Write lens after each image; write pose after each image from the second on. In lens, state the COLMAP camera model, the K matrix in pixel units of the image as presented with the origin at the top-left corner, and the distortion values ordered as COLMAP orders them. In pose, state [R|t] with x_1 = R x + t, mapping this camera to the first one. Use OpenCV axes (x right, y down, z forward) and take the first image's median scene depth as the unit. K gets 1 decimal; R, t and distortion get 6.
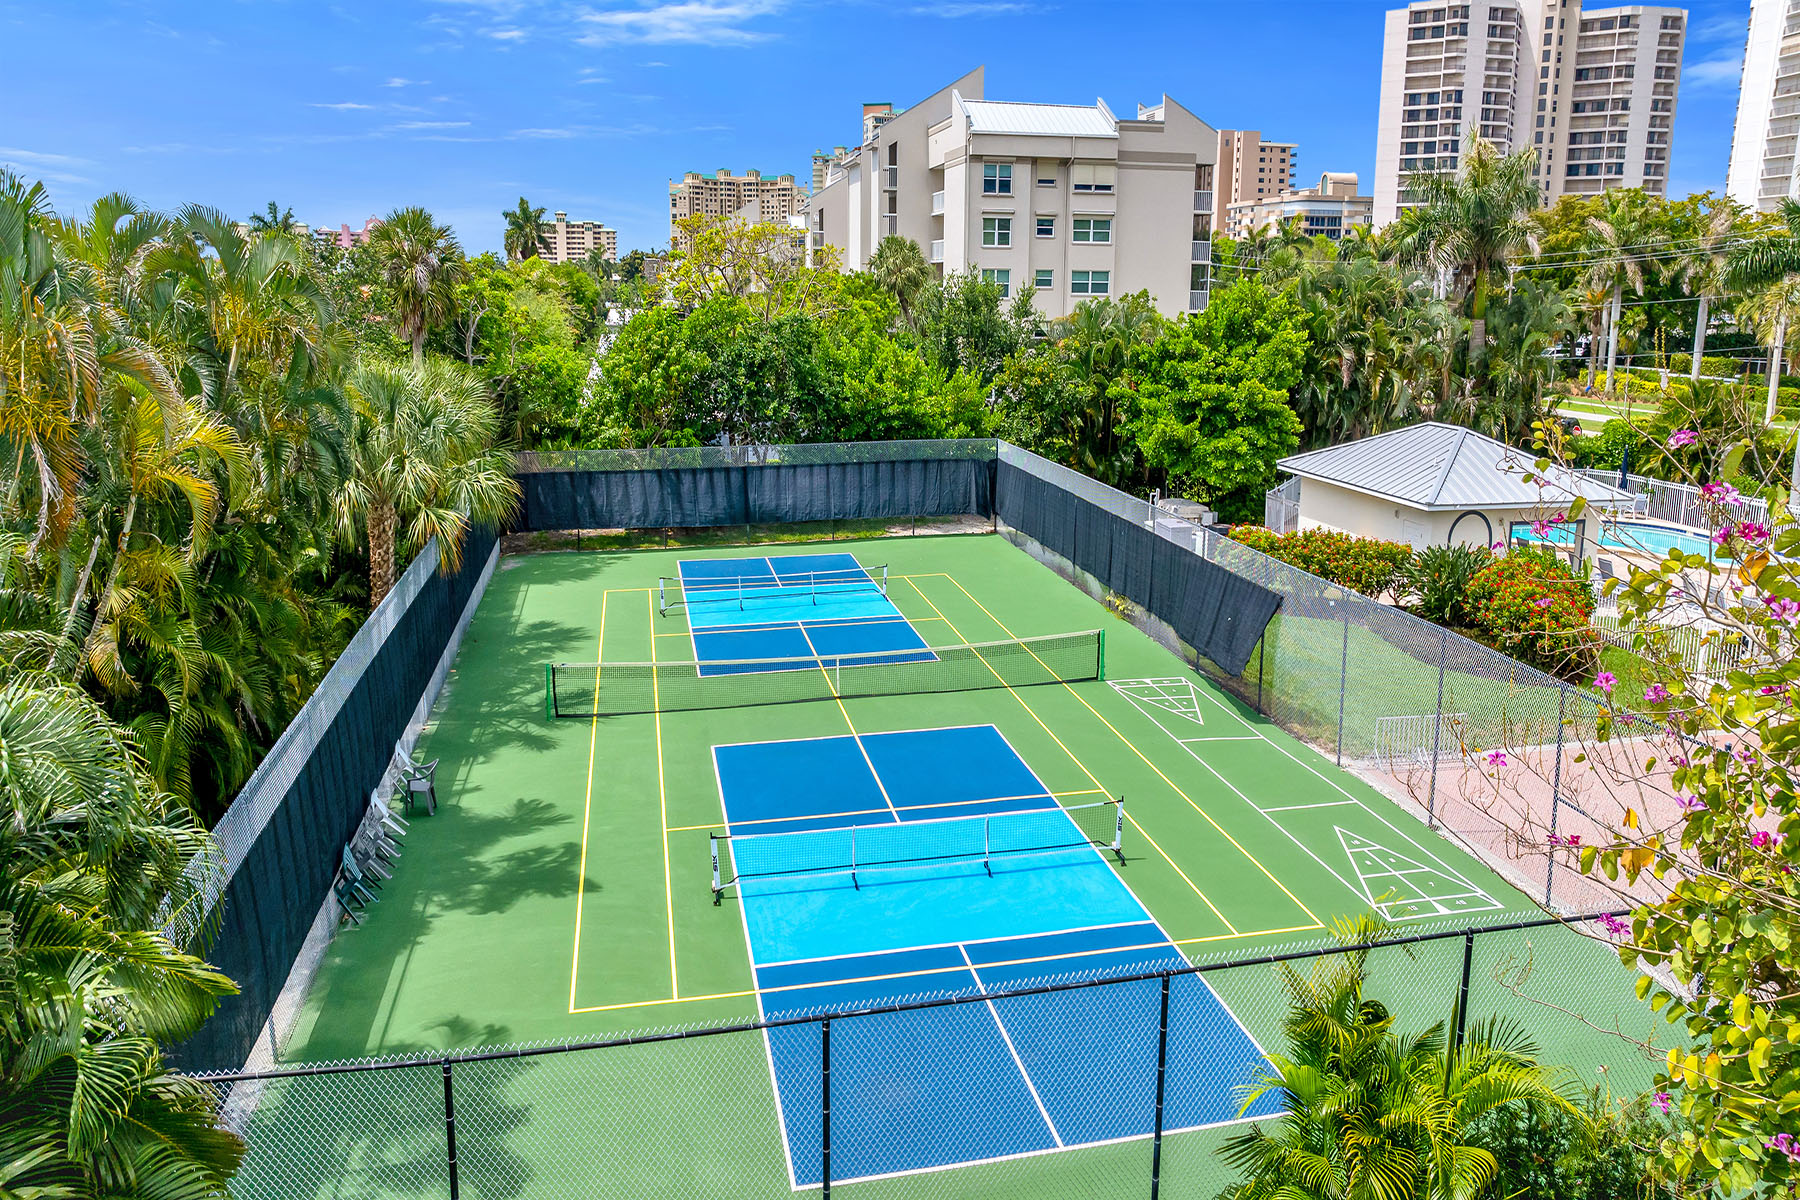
lens RADIAL K [[1280.3, 0, 897.5], [0, 1280.3, 469.4], [0, 0, 1]] dist [-0.049376, 0.064672]
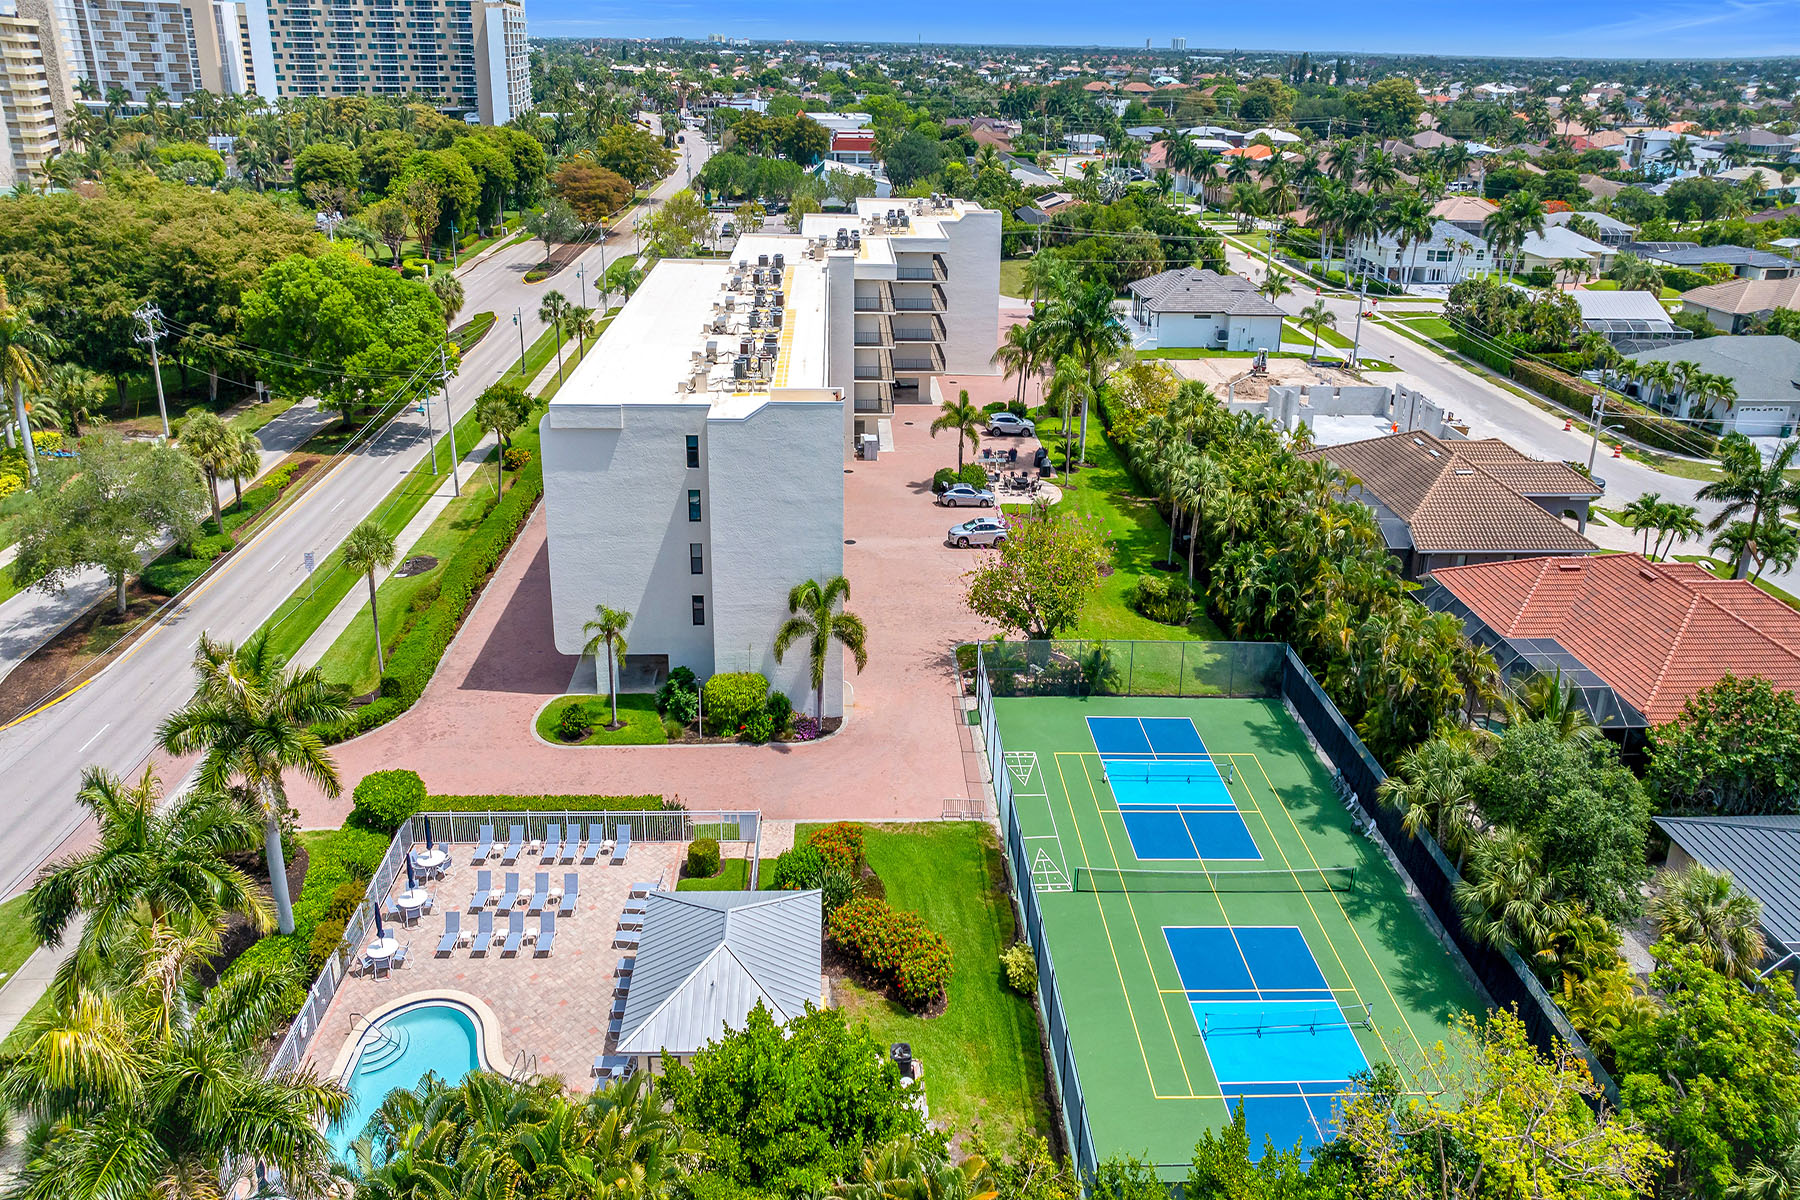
lens RADIAL K [[1280.3, 0, 897.5], [0, 1280.3, 469.4], [0, 0, 1]] dist [-0.049376, 0.064672]
pose [[-0.986537, -0.079202, 0.143077, 0.022710], [-0.005813, 0.891327, 0.453325, -0.142162], [-0.163433, 0.446390, -0.879787, 0.278402]]
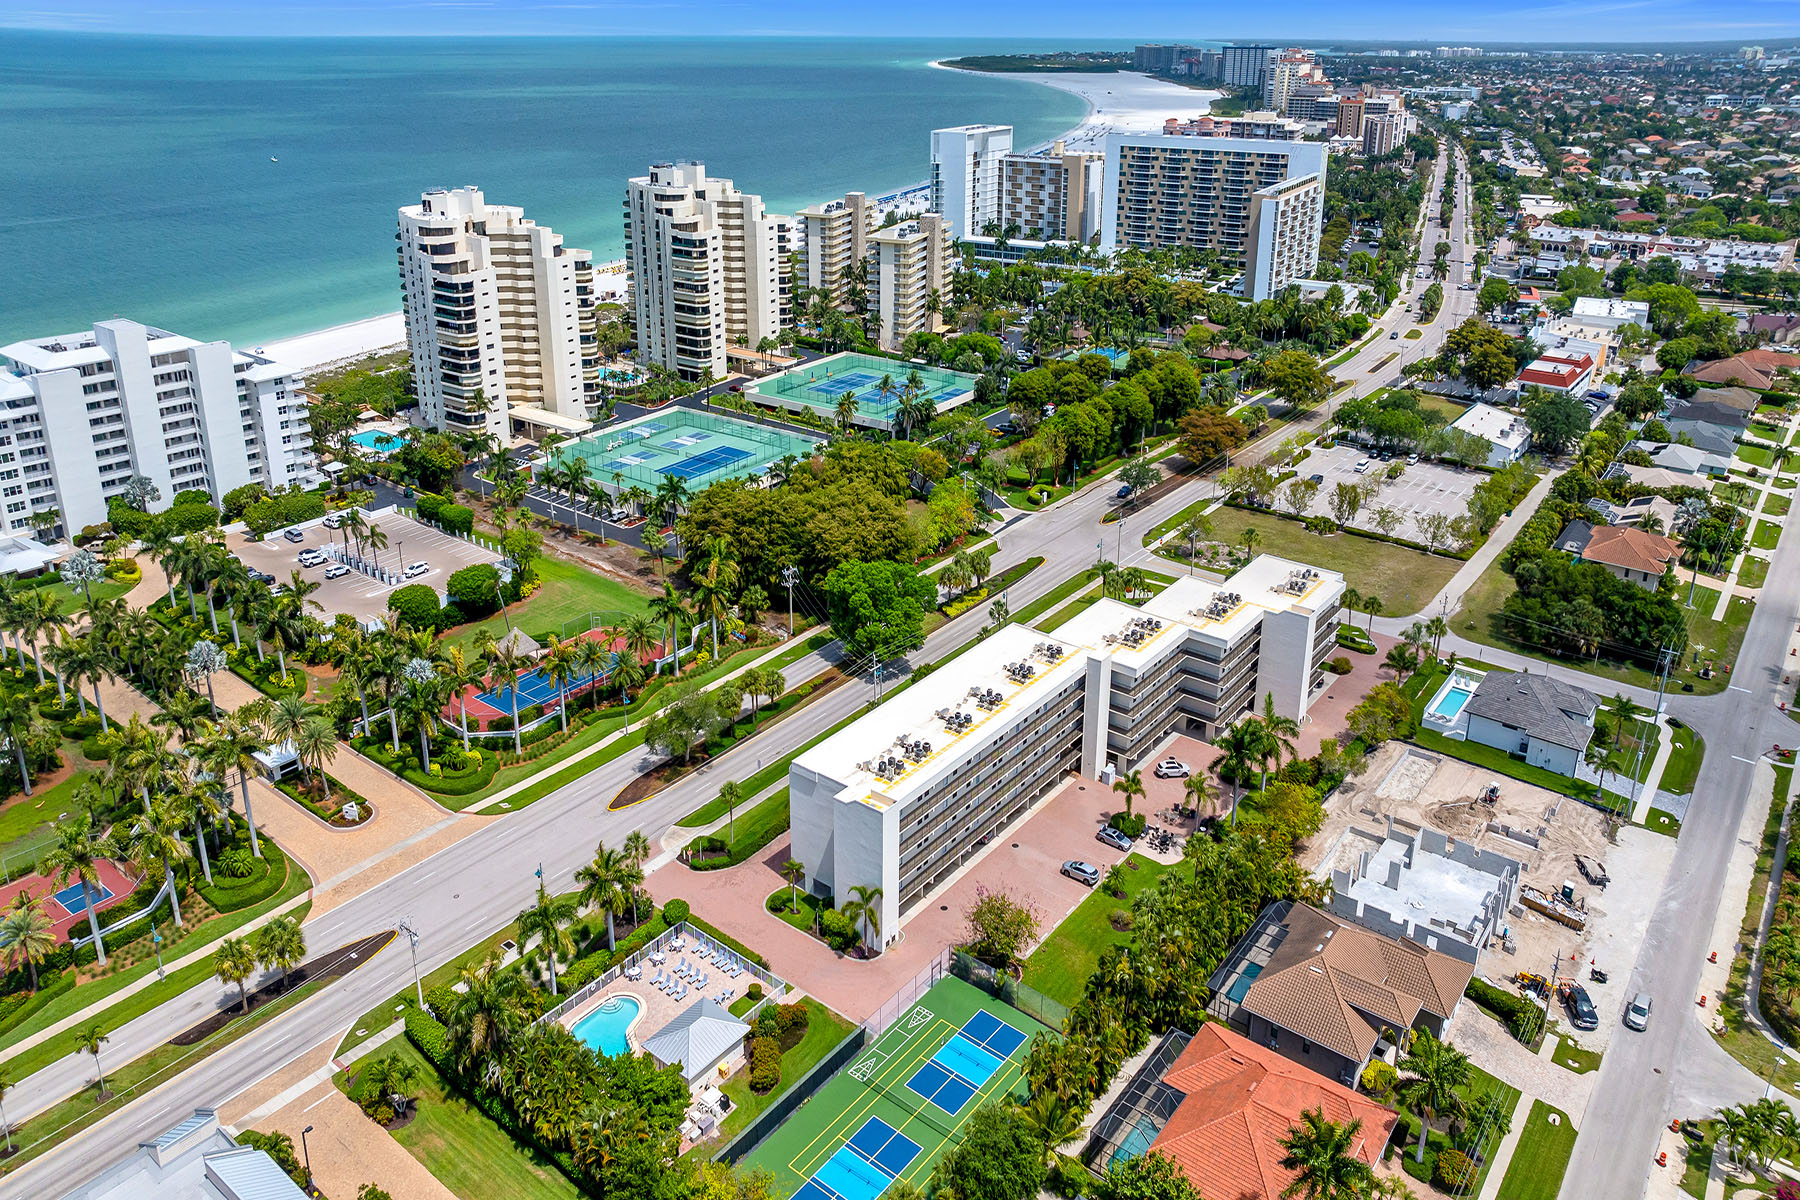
lens RADIAL K [[1276.2, 0, 899.7], [0, 1276.2, 464.5], [0, 0, 1]] dist [-0.035963, 0.039556]
pose [[-0.642581, -0.262408, 0.719884, -0.272715], [0.097786, 0.903760, 0.416720, -0.387156], [-0.759953, 0.338171, -0.555079, 0.290386]]
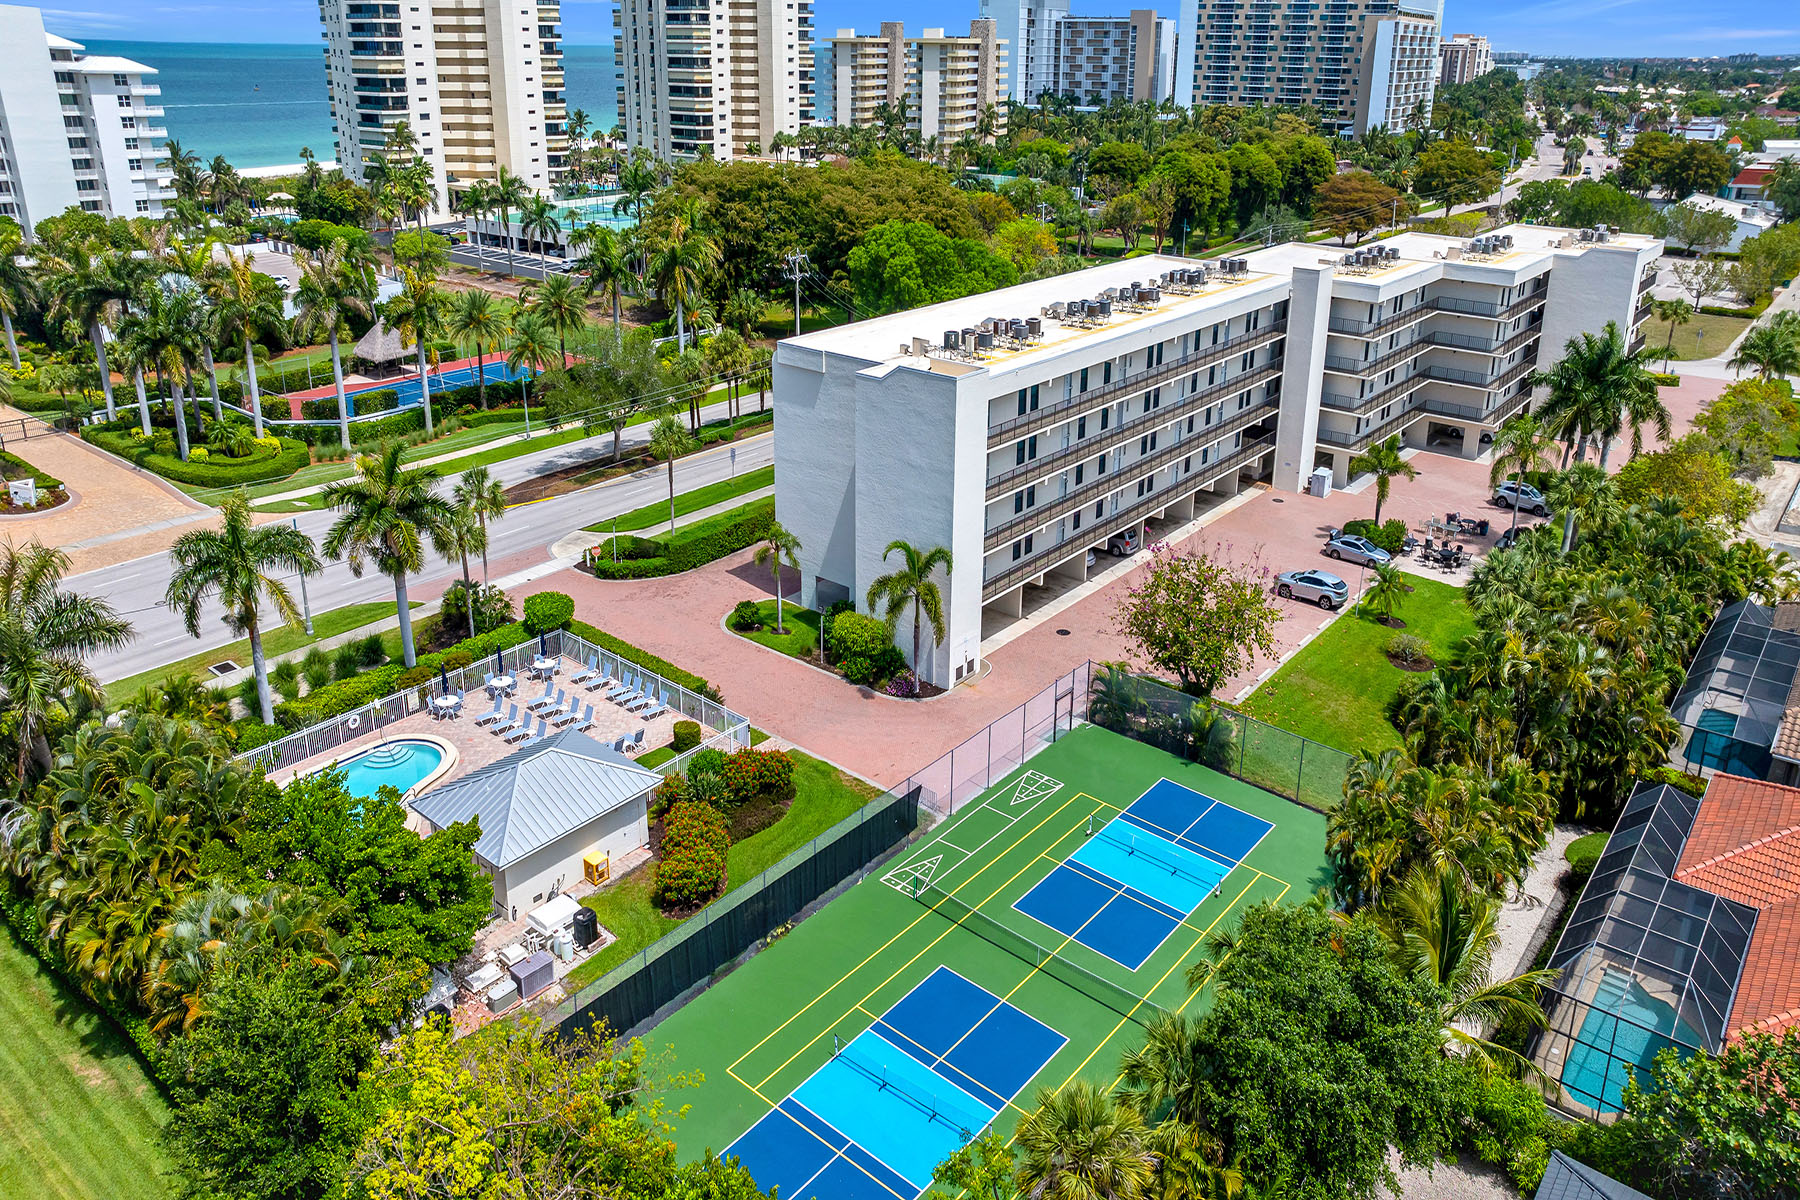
lens RADIAL K [[1280.3, 0, 897.5], [0, 1280.3, 469.4], [0, 0, 1]] dist [-0.049376, 0.064672]
pose [[-0.621470, -0.266202, 0.736826, -0.114240], [0.095212, 0.907868, 0.408302, -0.128714], [-0.777631, 0.323902, -0.538866, 0.206058]]
